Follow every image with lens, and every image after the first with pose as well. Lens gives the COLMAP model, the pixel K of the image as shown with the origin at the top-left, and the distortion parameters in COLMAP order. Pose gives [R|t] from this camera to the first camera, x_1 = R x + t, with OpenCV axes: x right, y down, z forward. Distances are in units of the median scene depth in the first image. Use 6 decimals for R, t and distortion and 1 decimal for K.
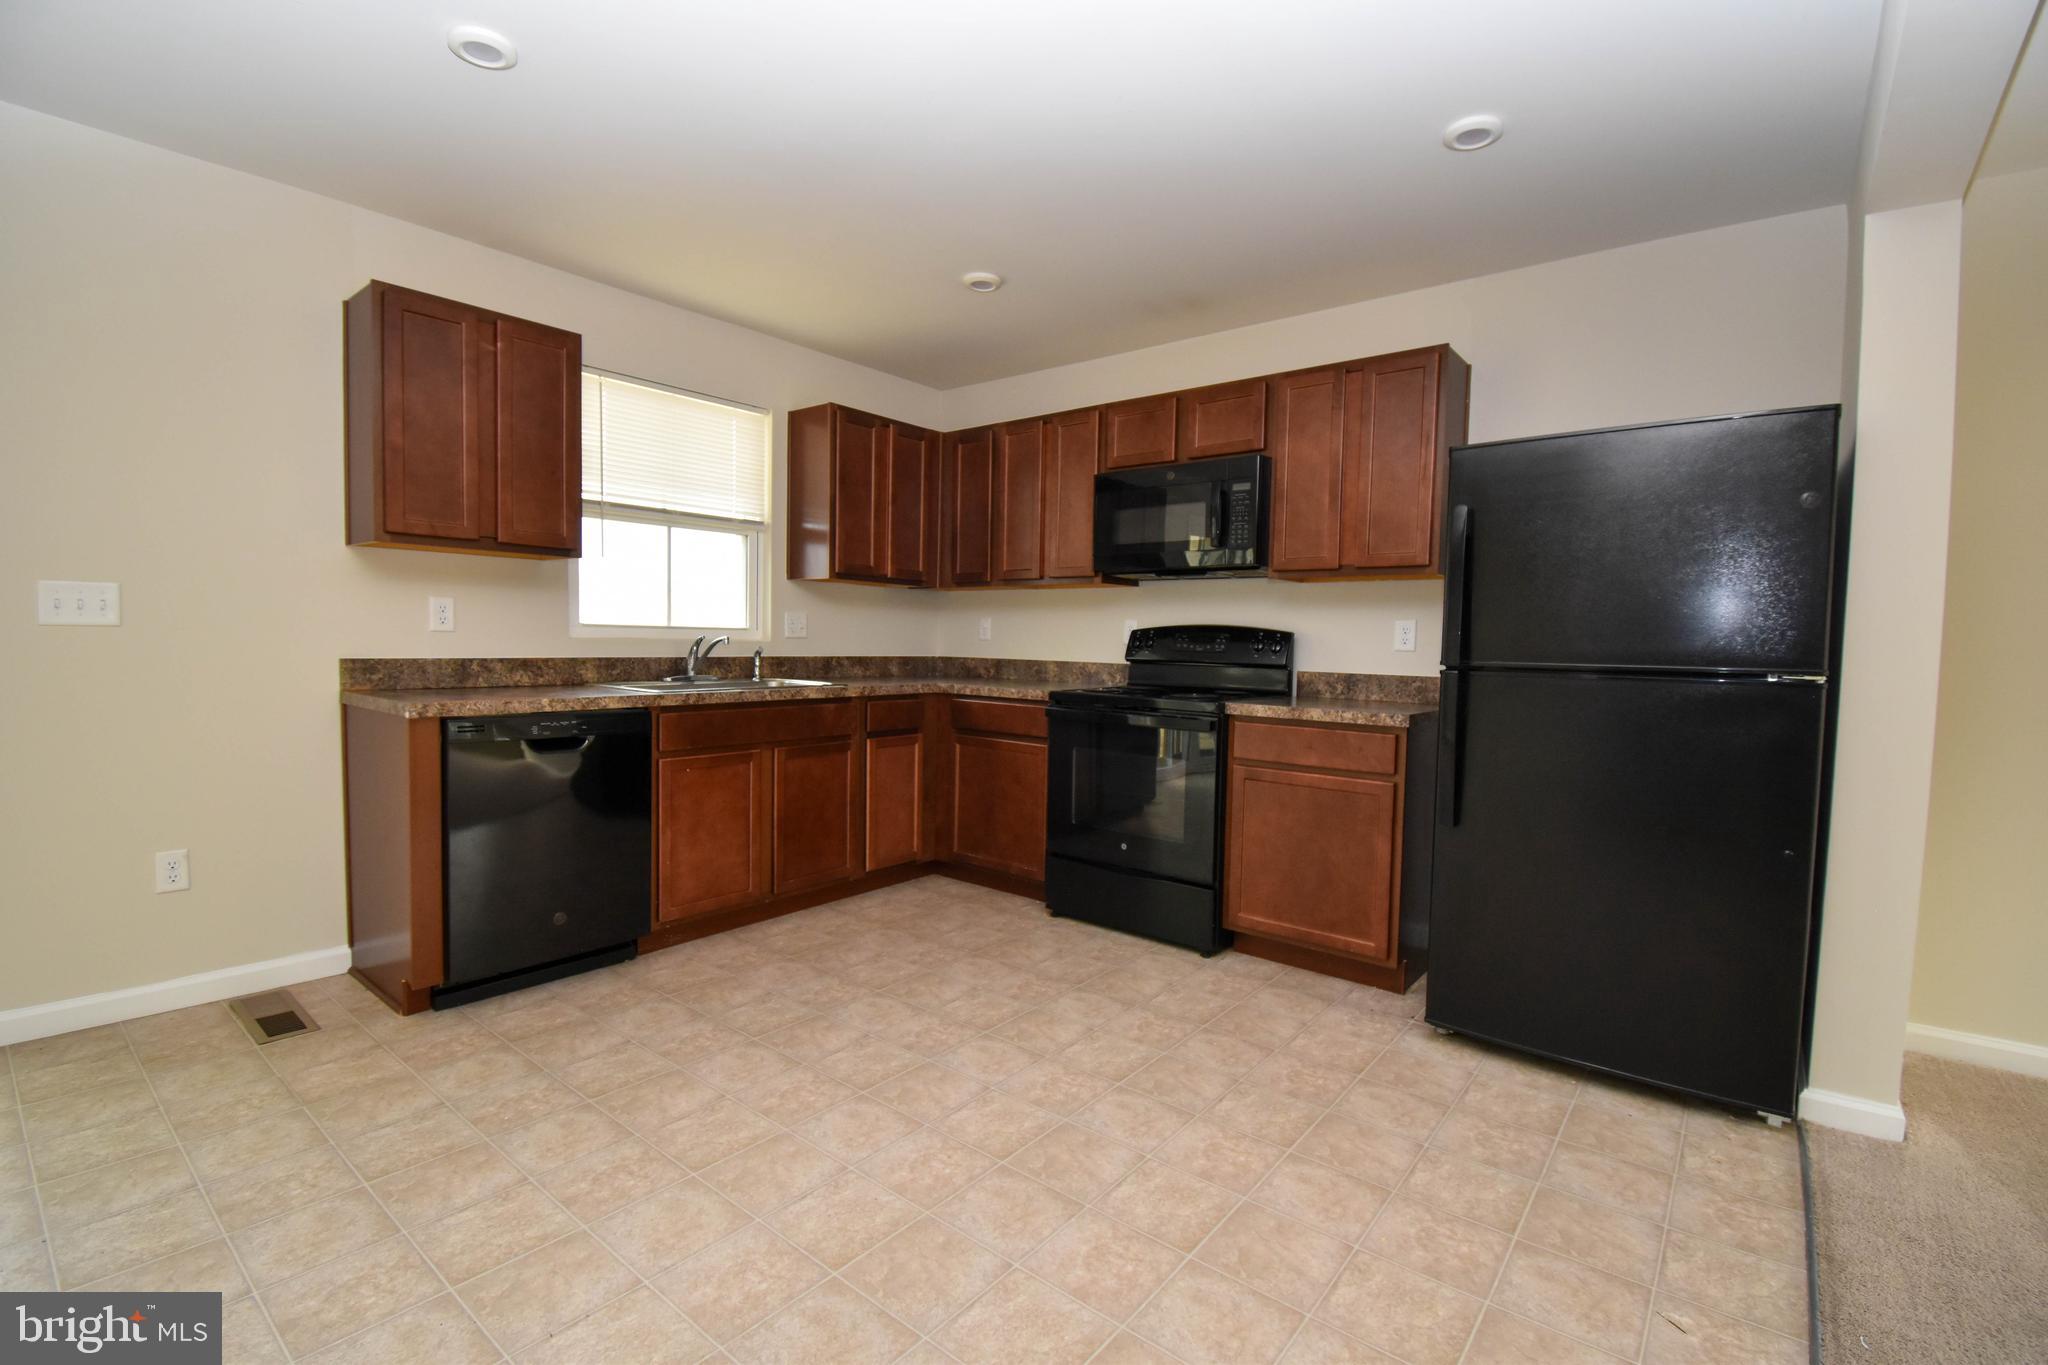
lens RADIAL K [[905.2, 0, 1026.9], [0, 905.2, 700.9], [0, 0, 1]] dist [0.004337, -0.011471]
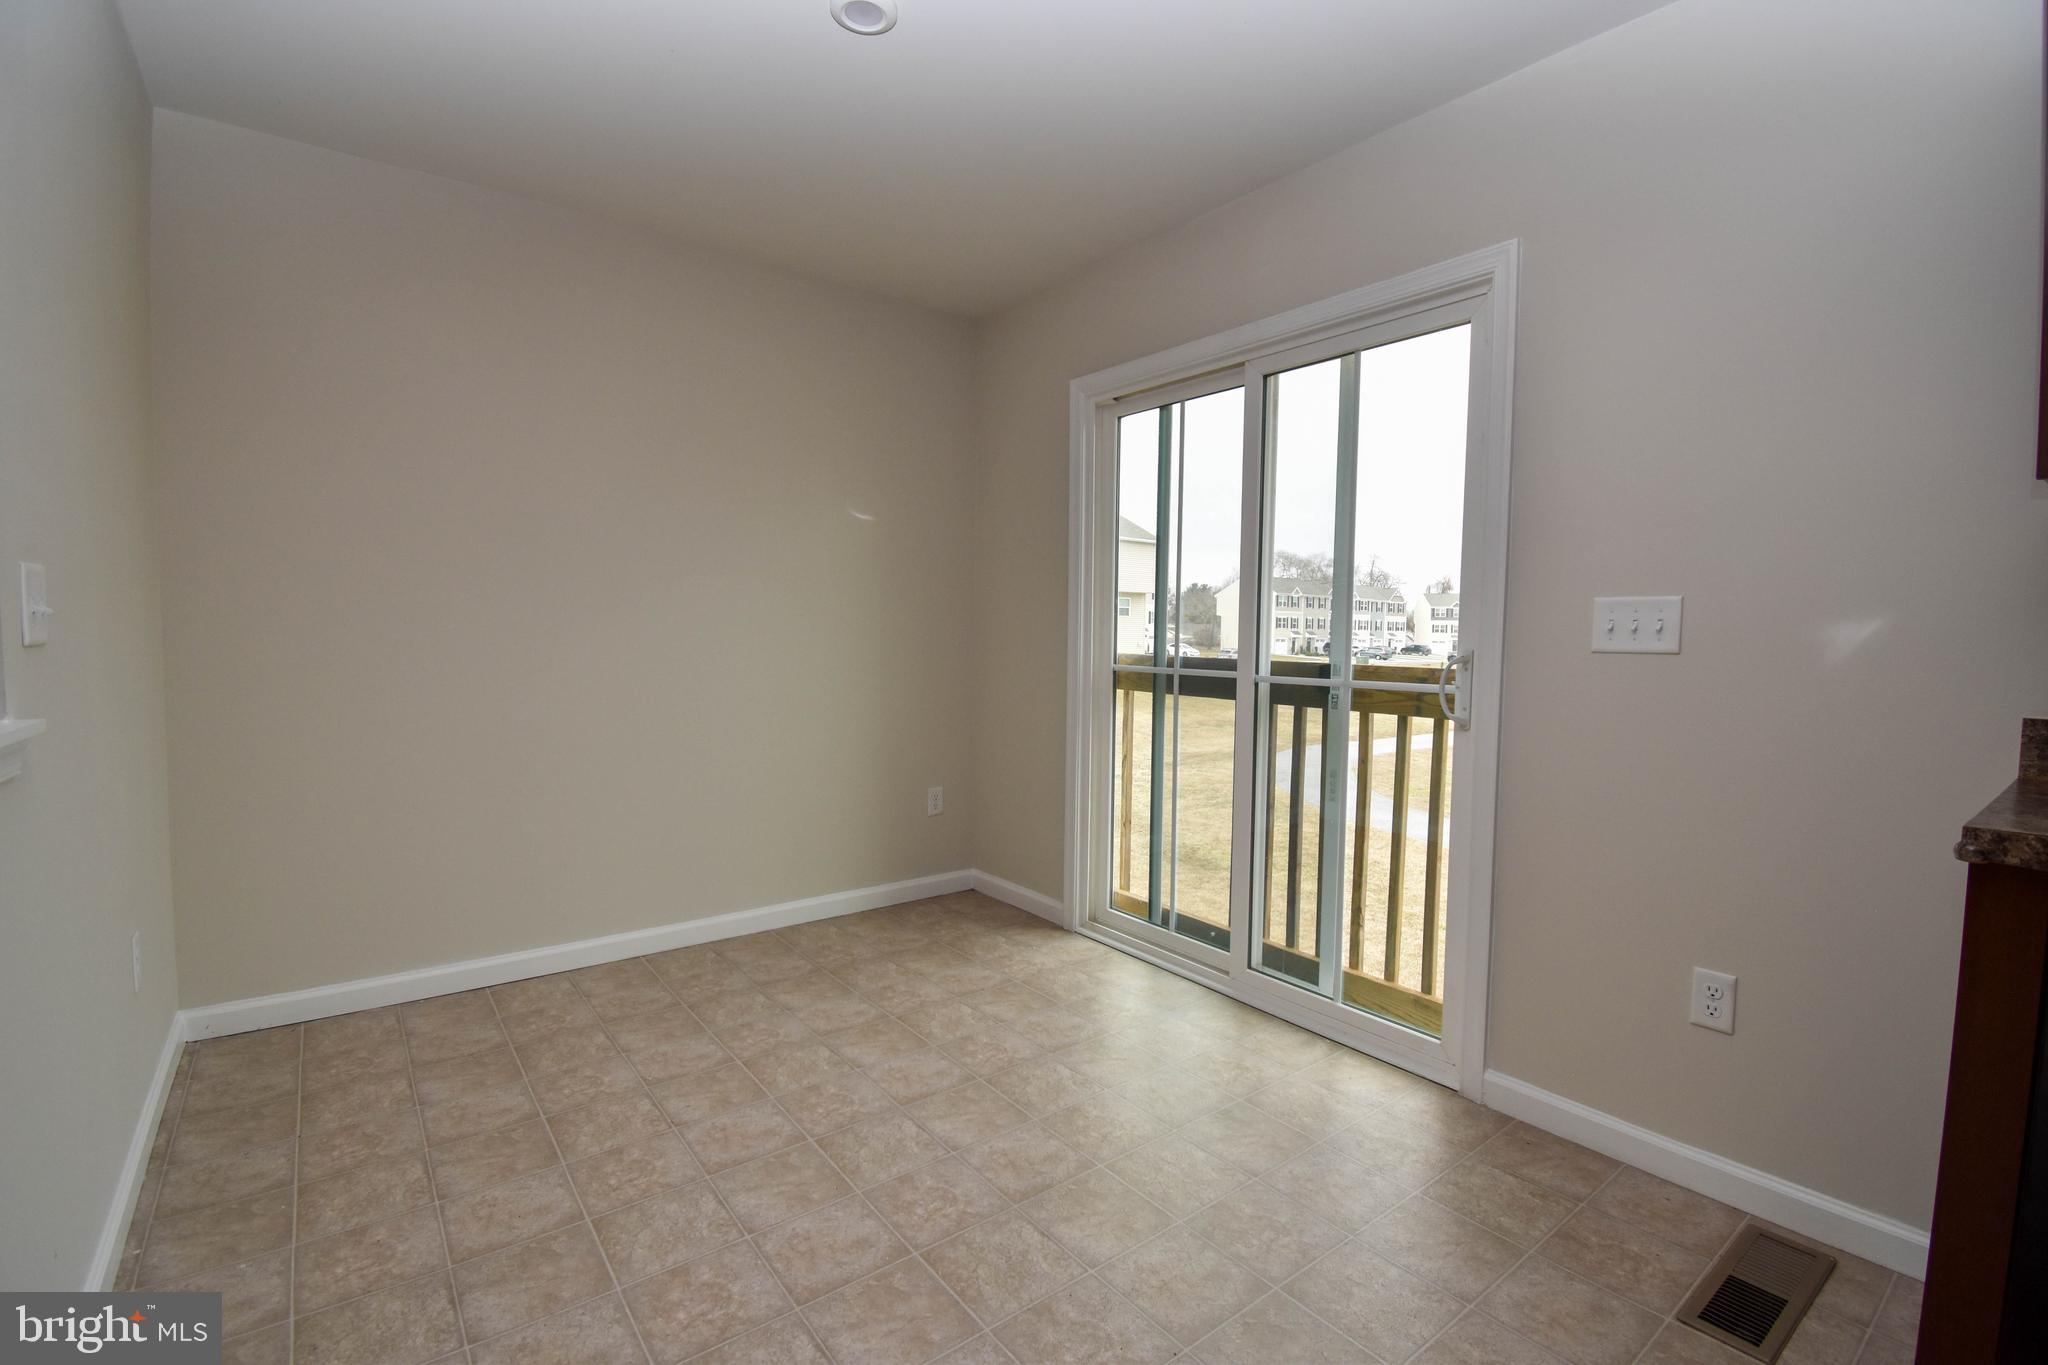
lens RADIAL K [[905.2, 0, 1031.9], [0, 905.2, 683.4], [0, 0, 1]] dist [0.004337, -0.011471]
pose [[-0.229240, 0.028227, -0.972960, -0.113626], [-0.085594, 0.995123, 0.049037, -0.037864], [0.969599, 0.094521, -0.225706, 0.491674]]
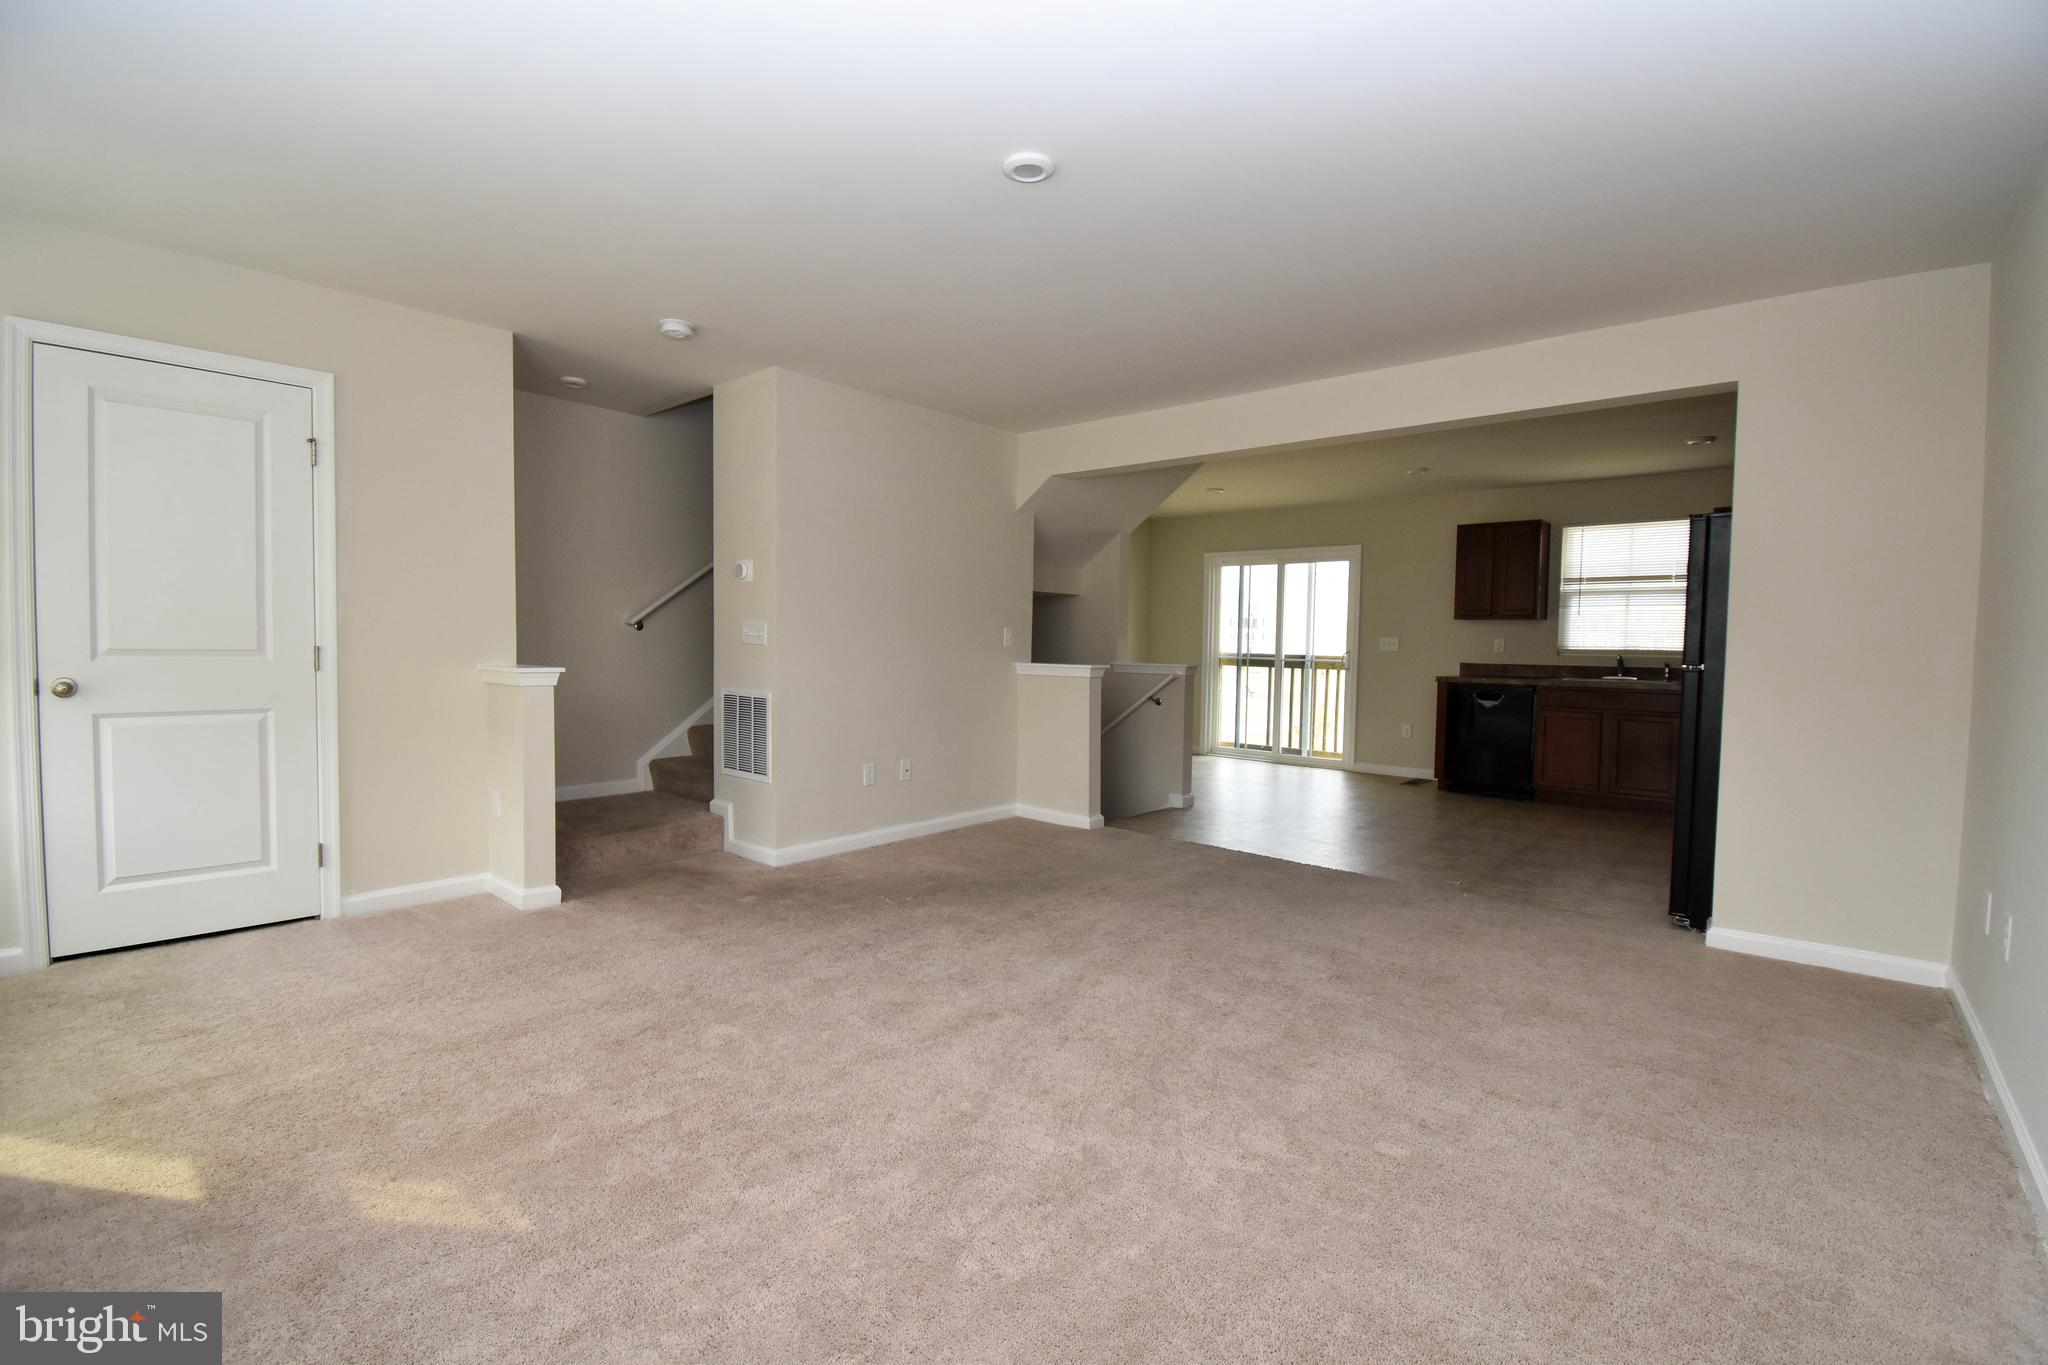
lens RADIAL K [[905.2, 0, 1034.3], [0, 905.2, 674.9], [0, 0, 1]] dist [0.004337, -0.011471]
pose [[-0.019315, 0.013084, -0.999728, 1.701980], [-0.084872, 0.996284, 0.014679, 0.049954], [0.996205, 0.085132, -0.018132, -0.171815]]
